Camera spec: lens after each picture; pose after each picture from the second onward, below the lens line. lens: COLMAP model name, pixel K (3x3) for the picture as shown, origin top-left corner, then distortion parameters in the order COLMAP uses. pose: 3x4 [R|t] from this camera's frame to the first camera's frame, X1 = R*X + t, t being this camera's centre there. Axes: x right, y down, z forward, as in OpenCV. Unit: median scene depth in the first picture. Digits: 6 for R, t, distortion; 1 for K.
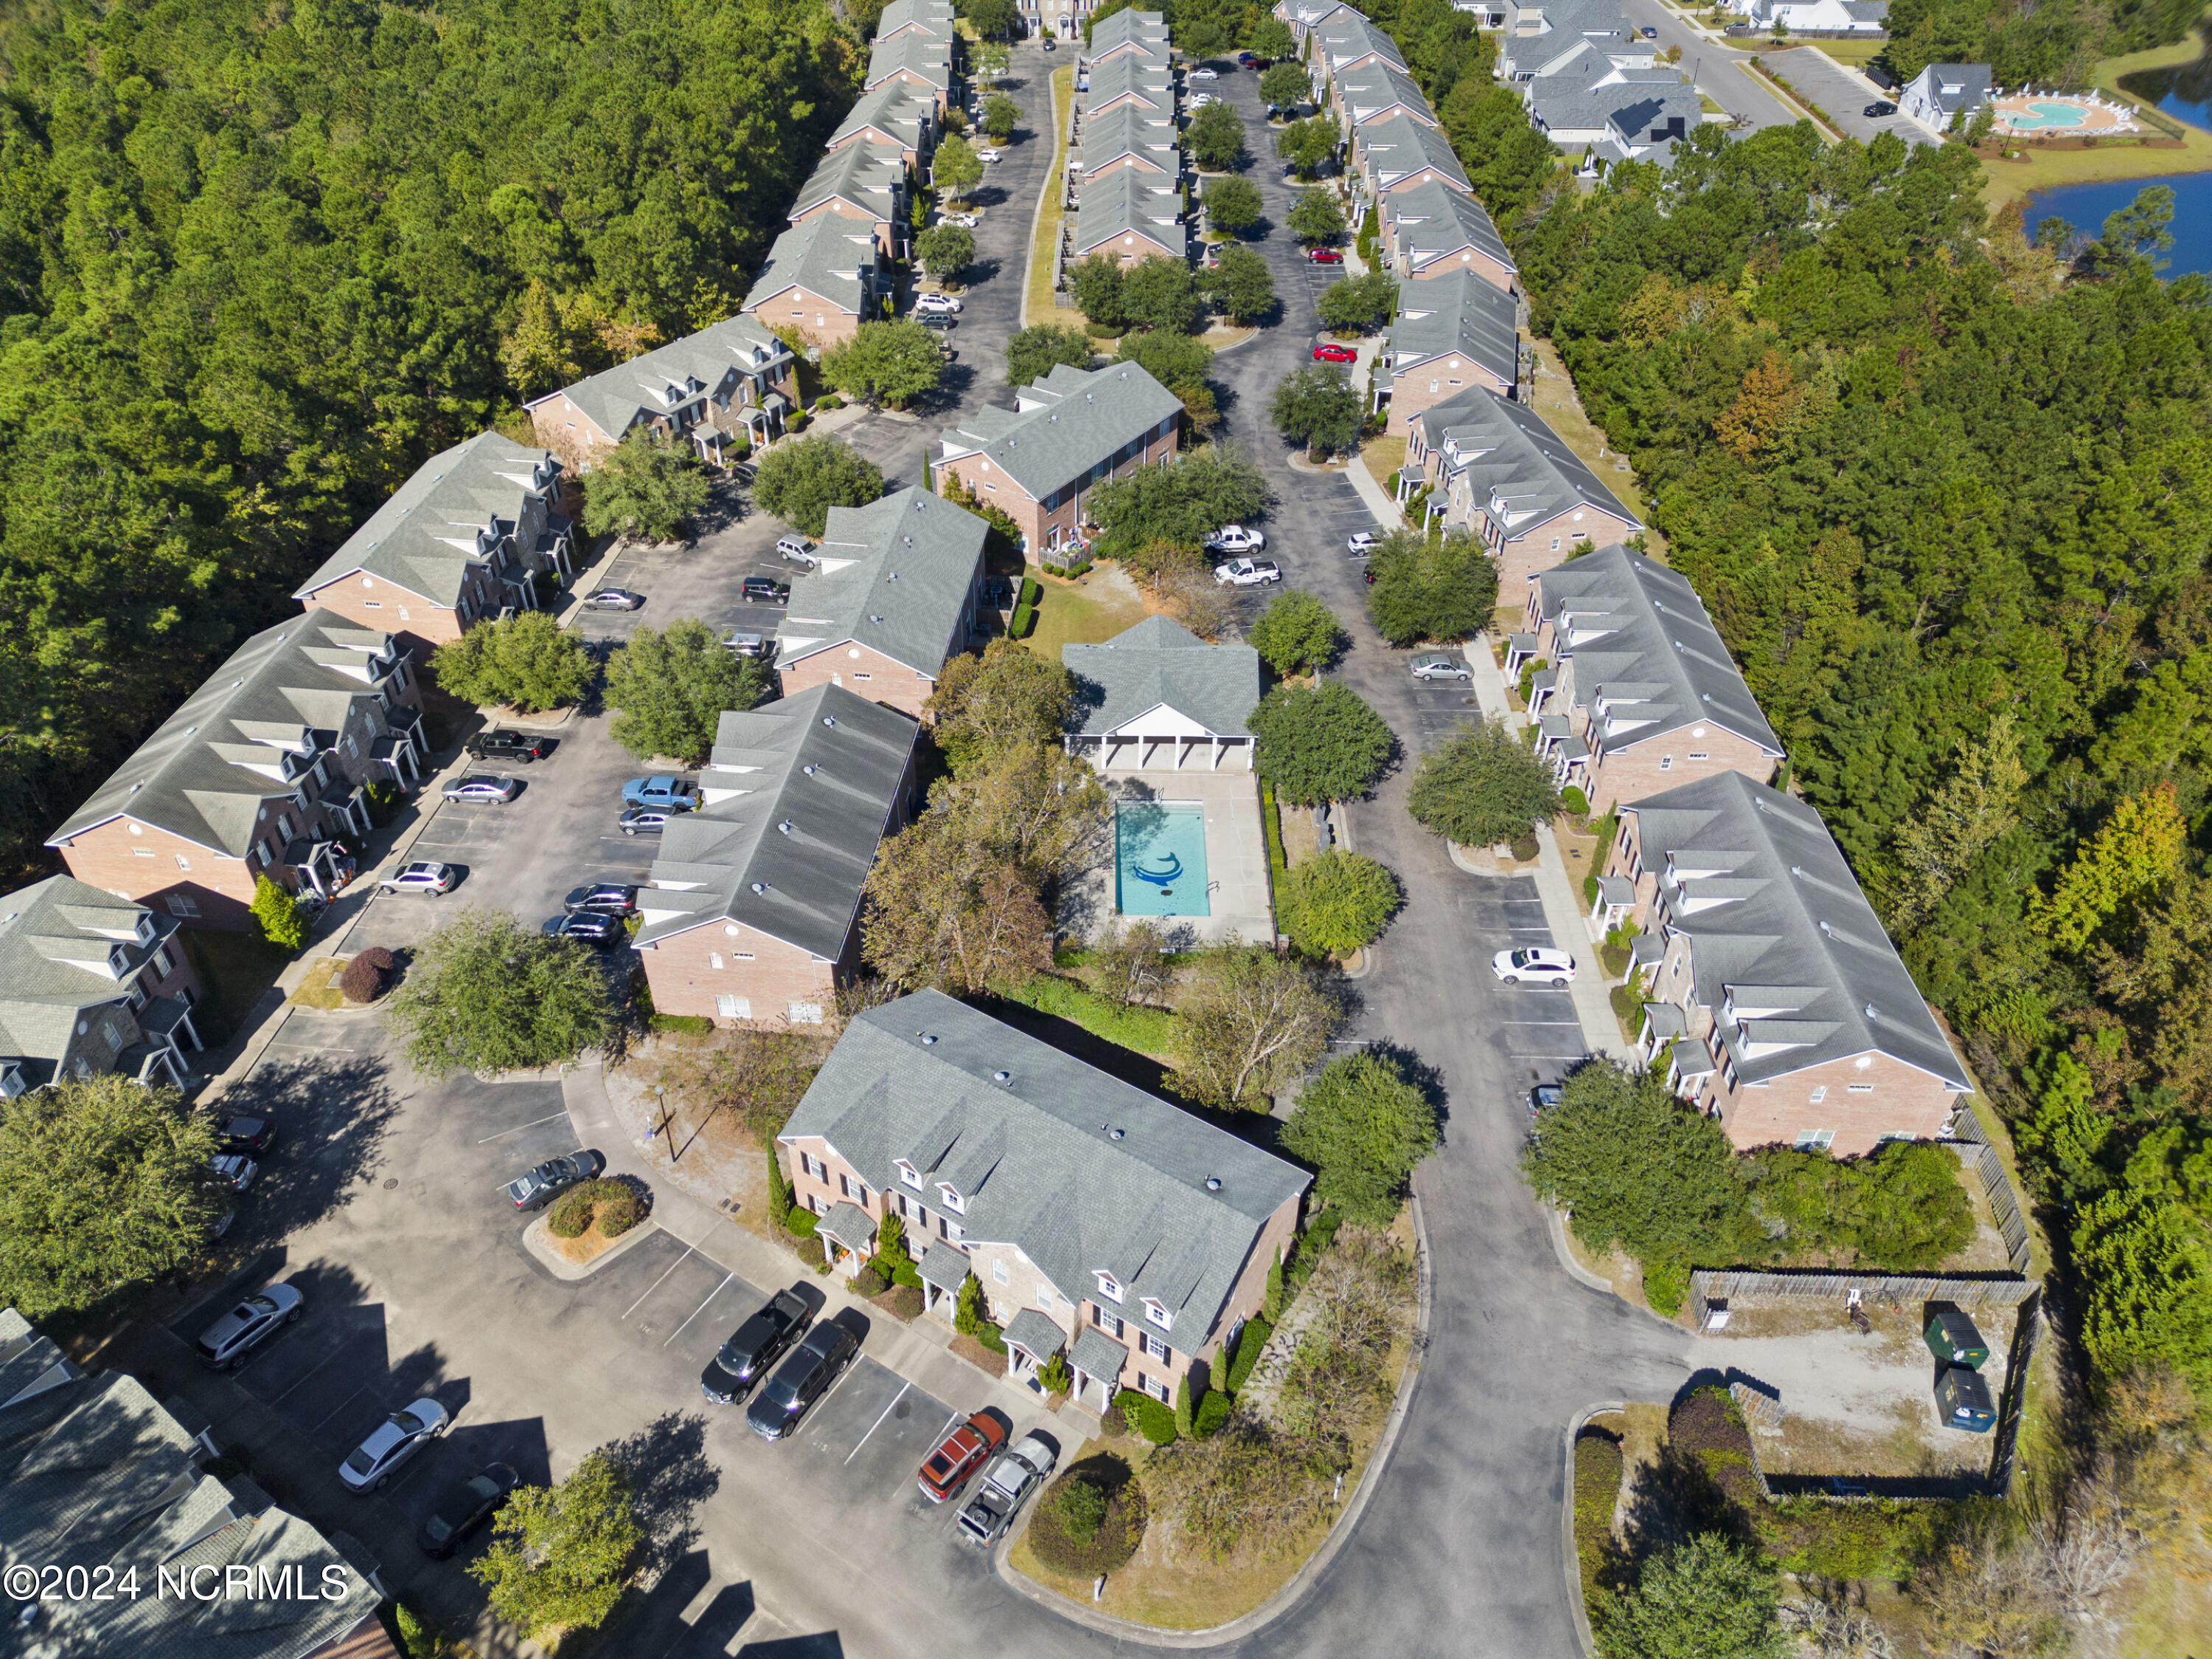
lens RADIAL K [[1553.4, 0, 1094.4], [0, 1553.4, 828.6], [0, 0, 1]] dist [0.070819, -0.054426]
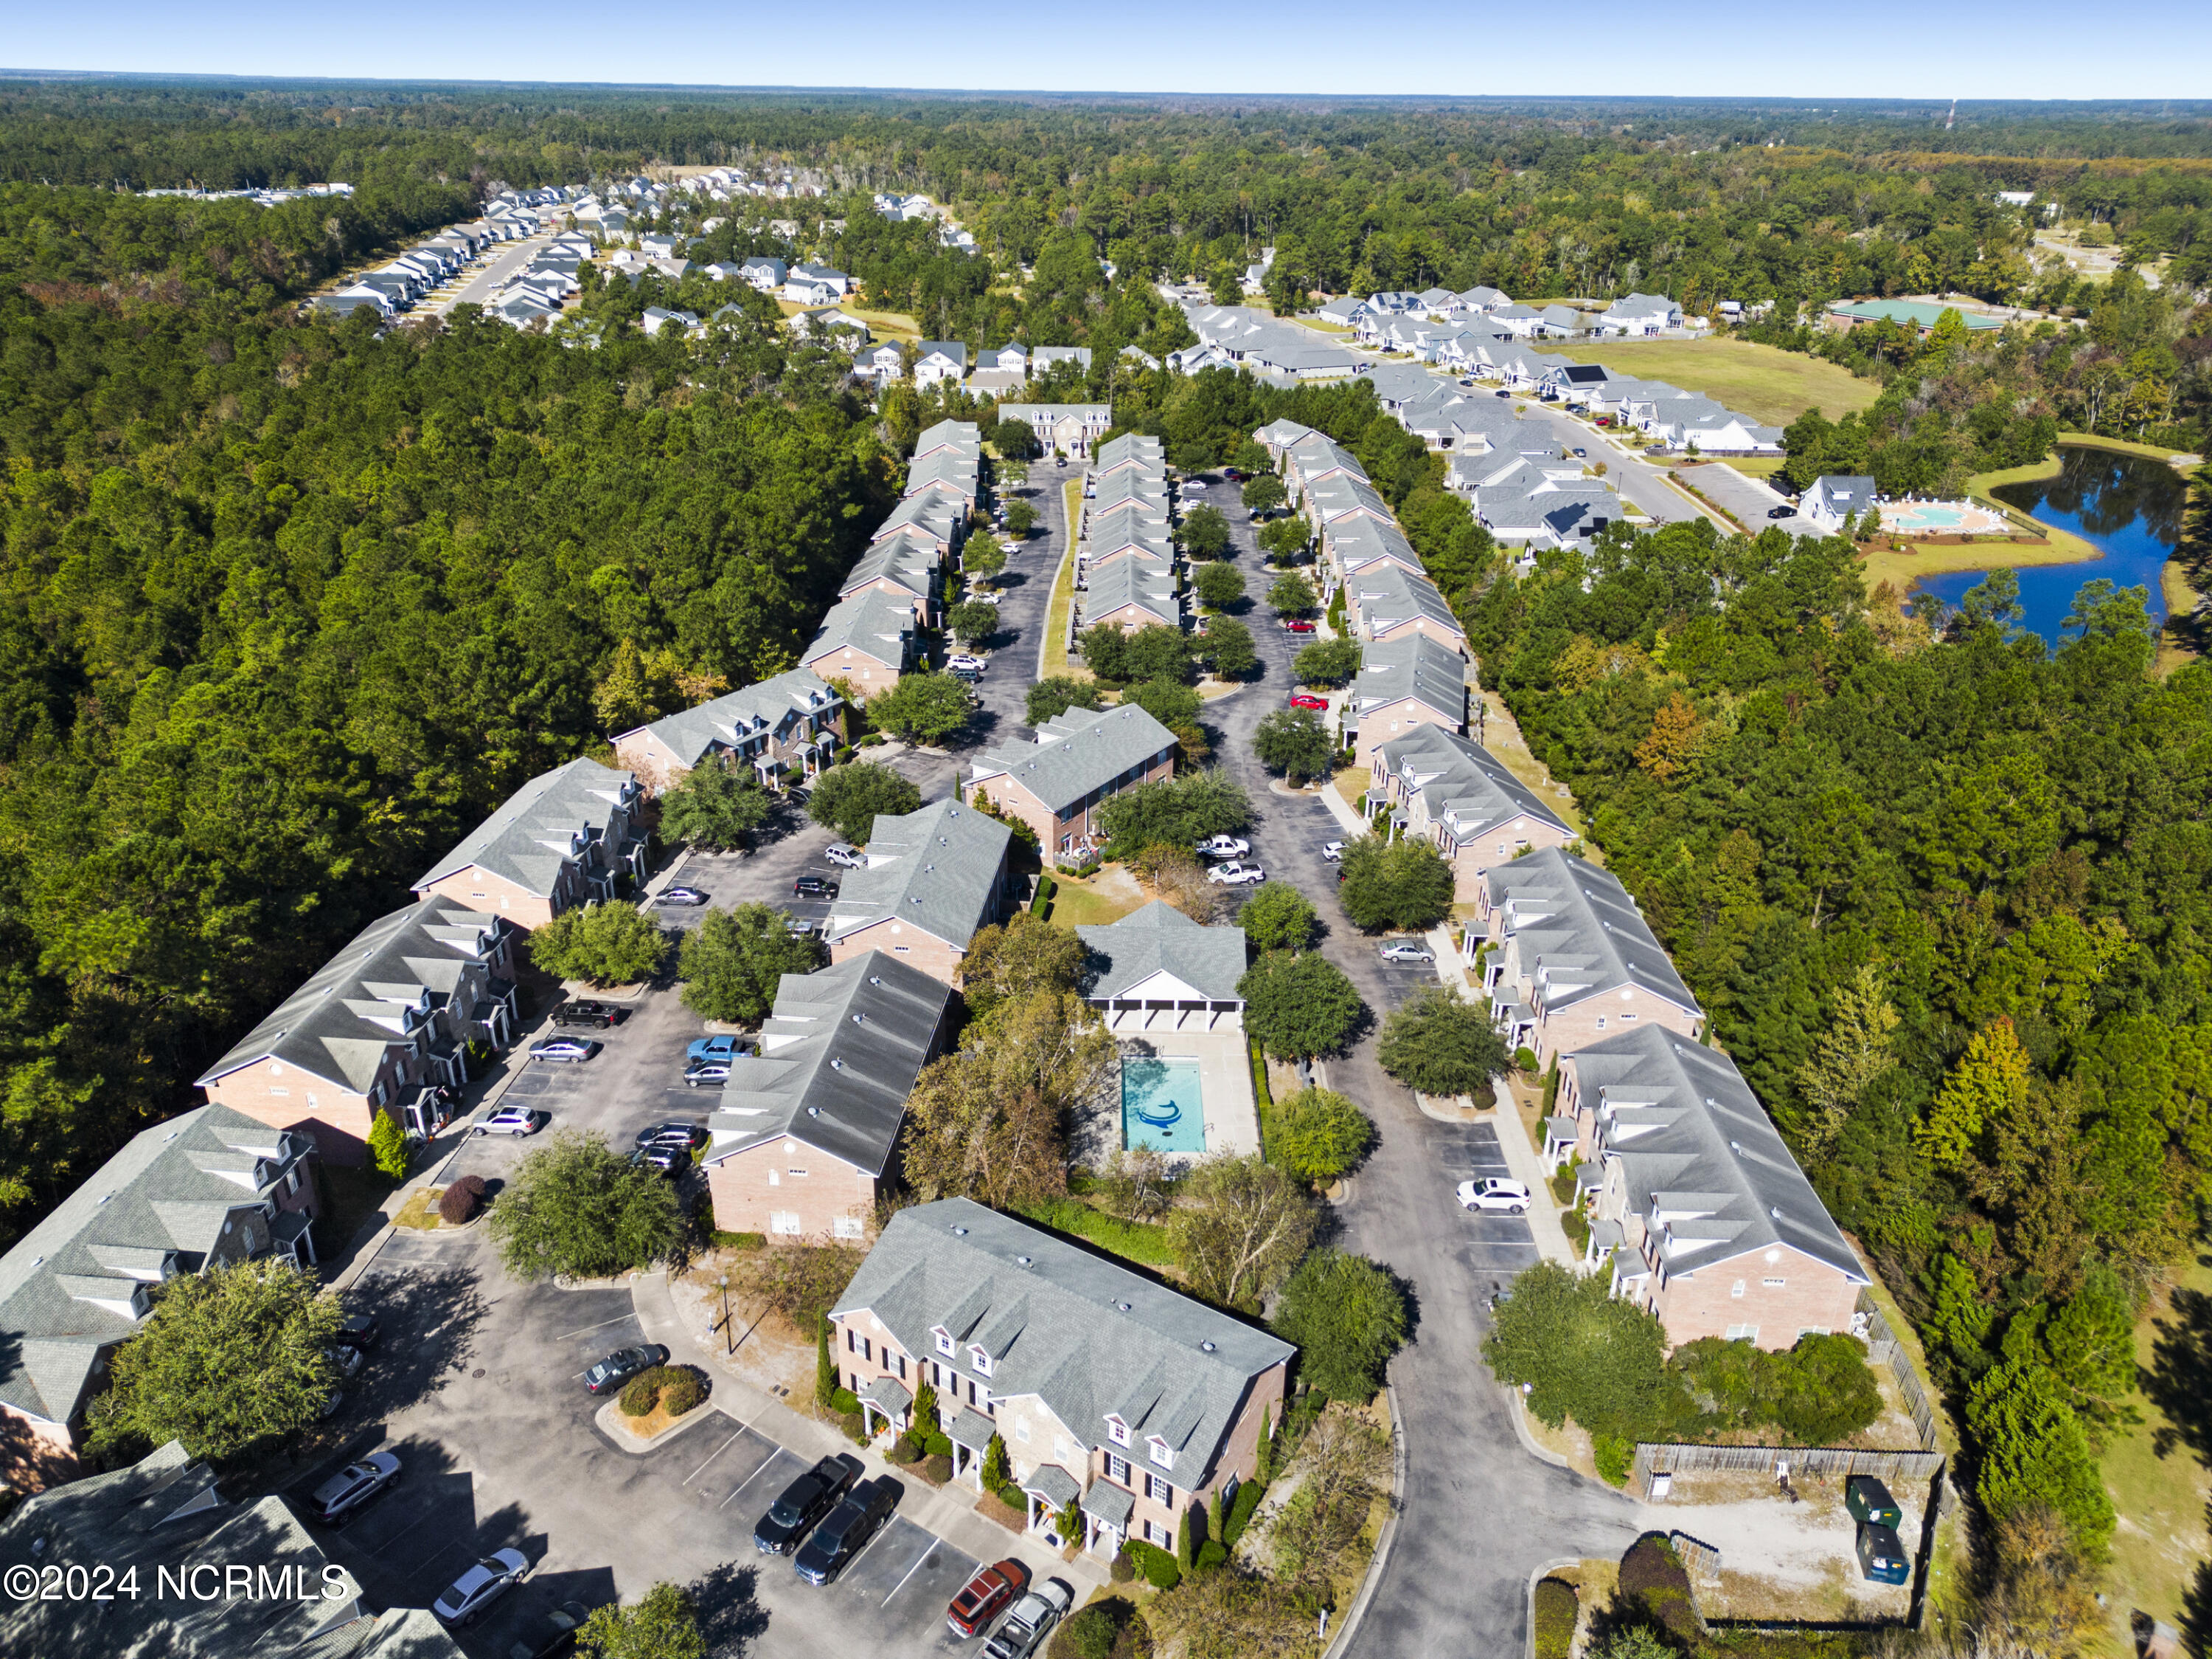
lens RADIAL K [[1559.3, 0, 1106.0], [0, 1559.3, 829.5], [0, 0, 1]] dist [0.124489, -0.149517]
pose [[0.999991, -0.001094, 0.004115, -0.002283], [0.002023, 0.972410, -0.233269, 0.085650], [-0.003747, 0.233275, 0.972404, -0.149383]]
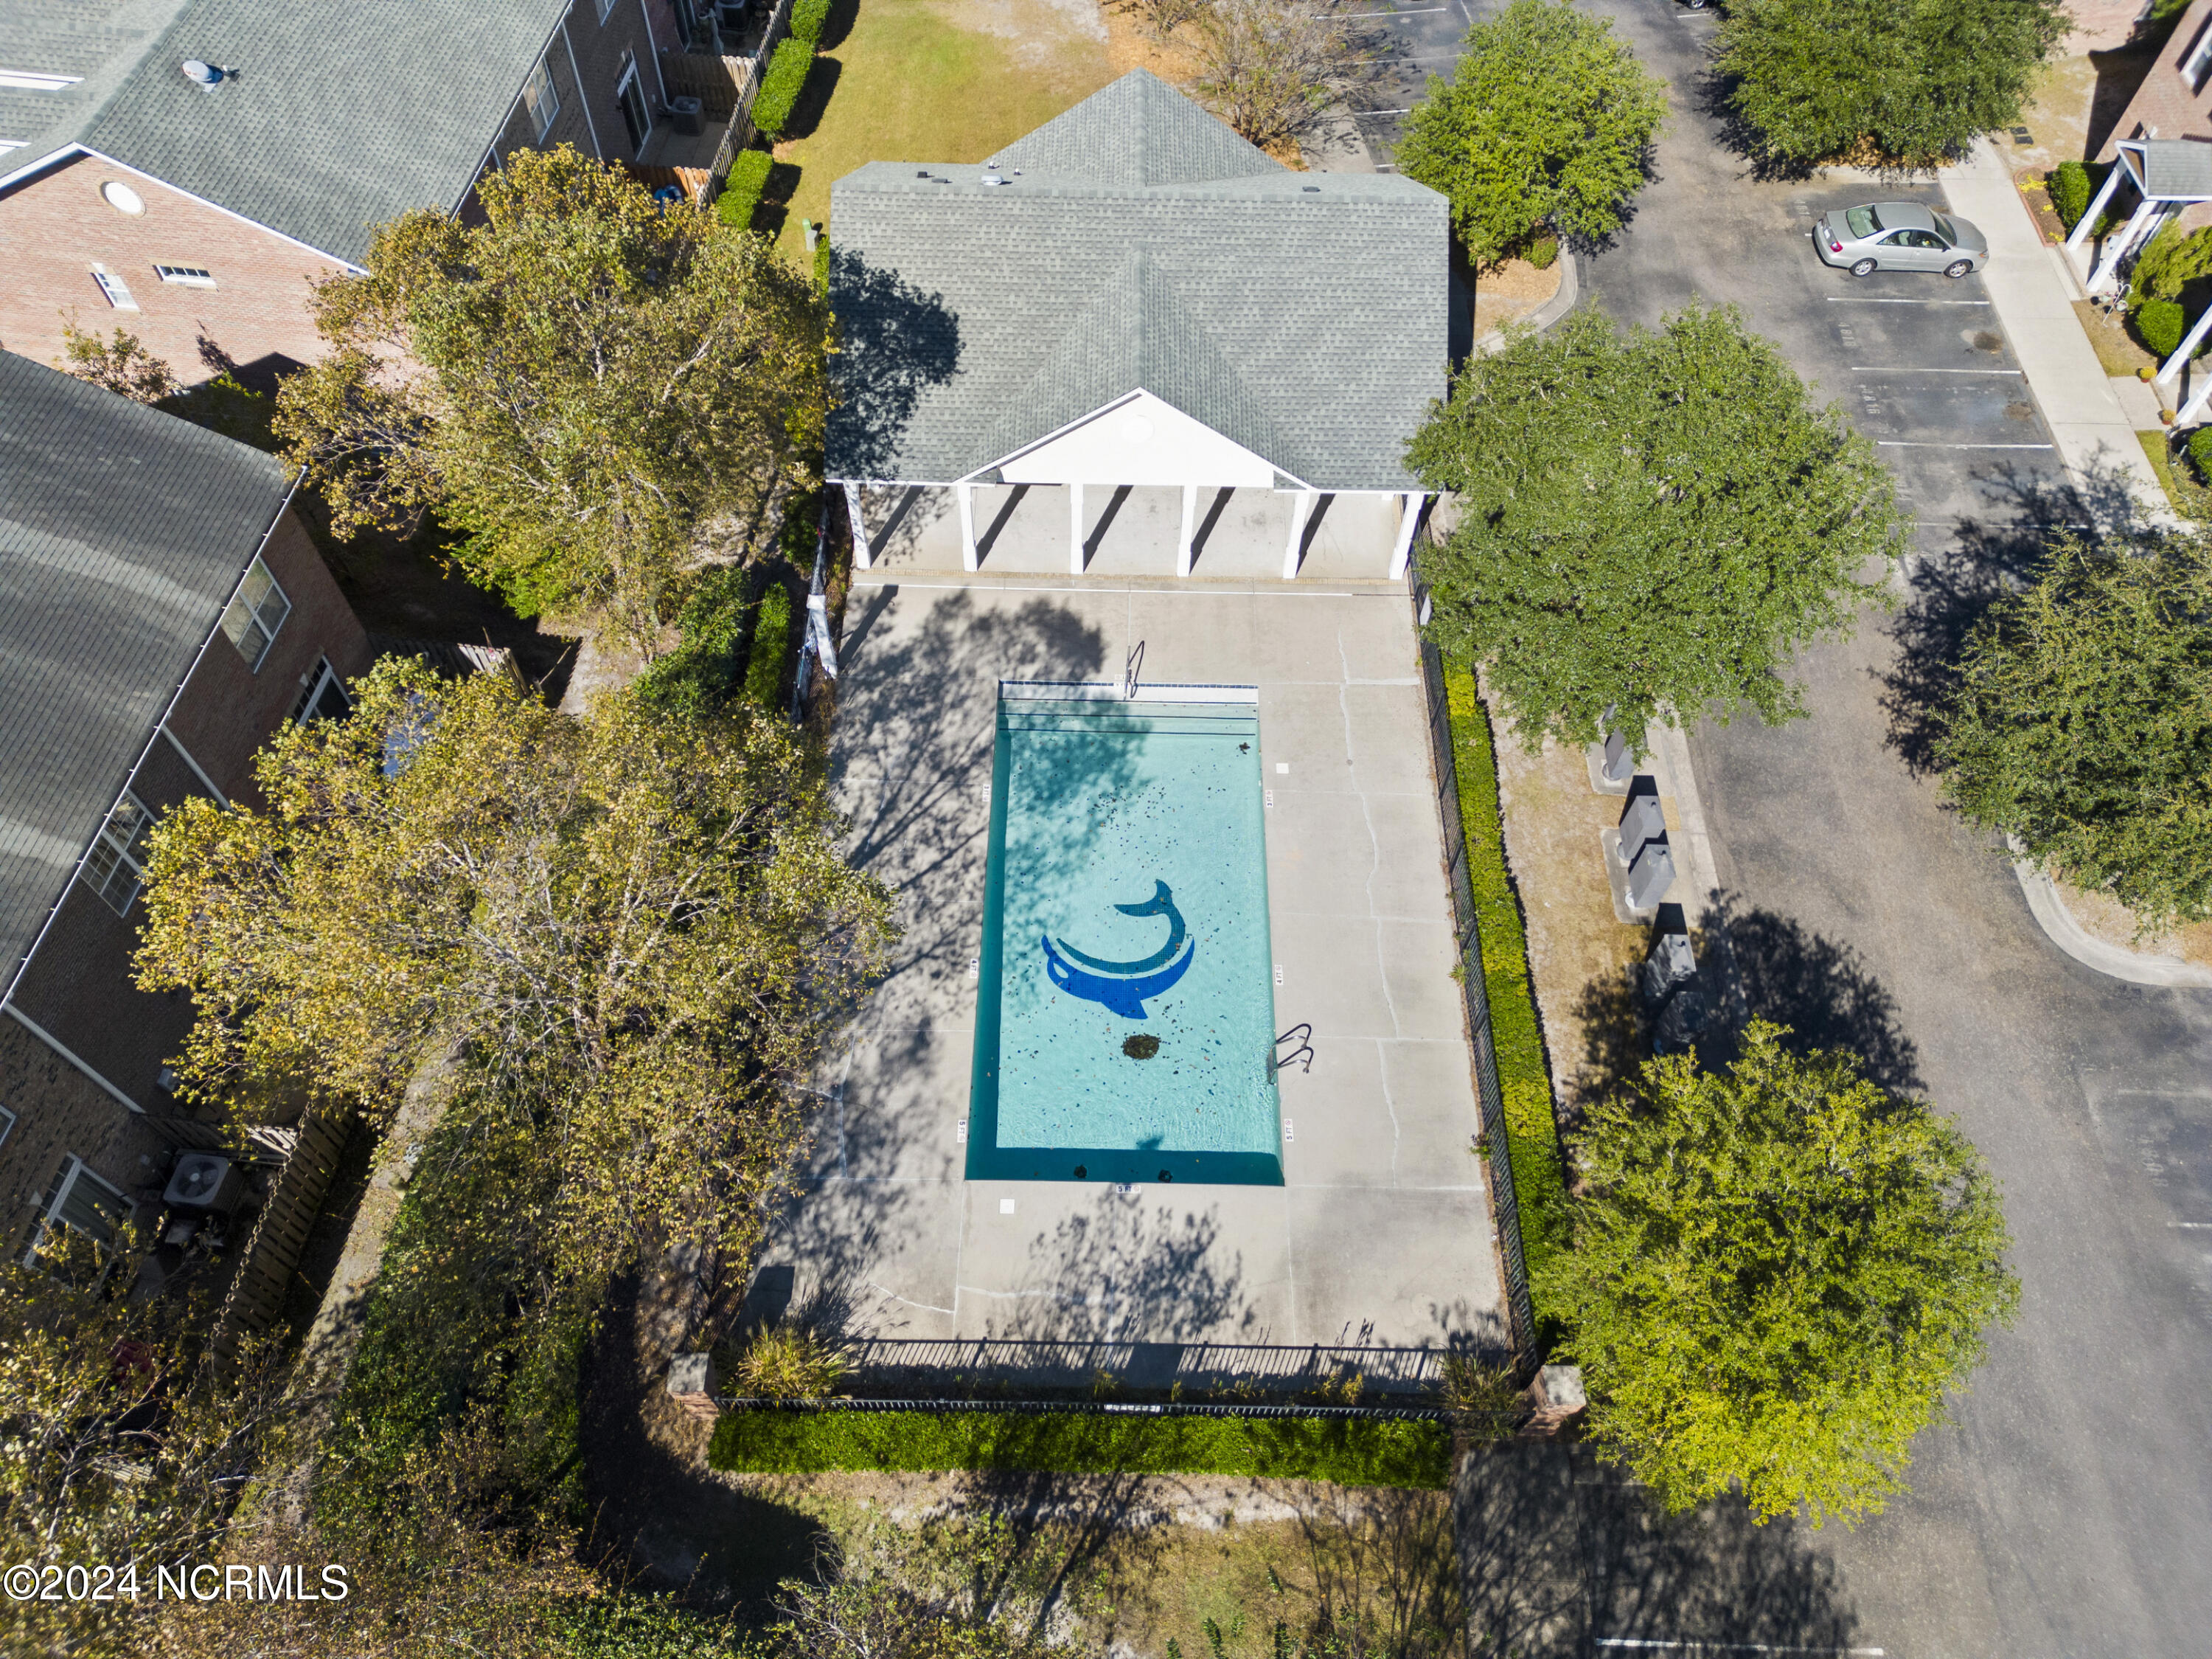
lens RADIAL K [[1559.3, 0, 1106.0], [0, 1559.3, 829.5], [0, 0, 1]] dist [0.124489, -0.149517]
pose [[0.999880, 0.006587, 0.014004, 0.032410], [-0.010406, 0.955956, 0.293325, -0.087230], [-0.011455, -0.293436, 0.955910, 0.662363]]
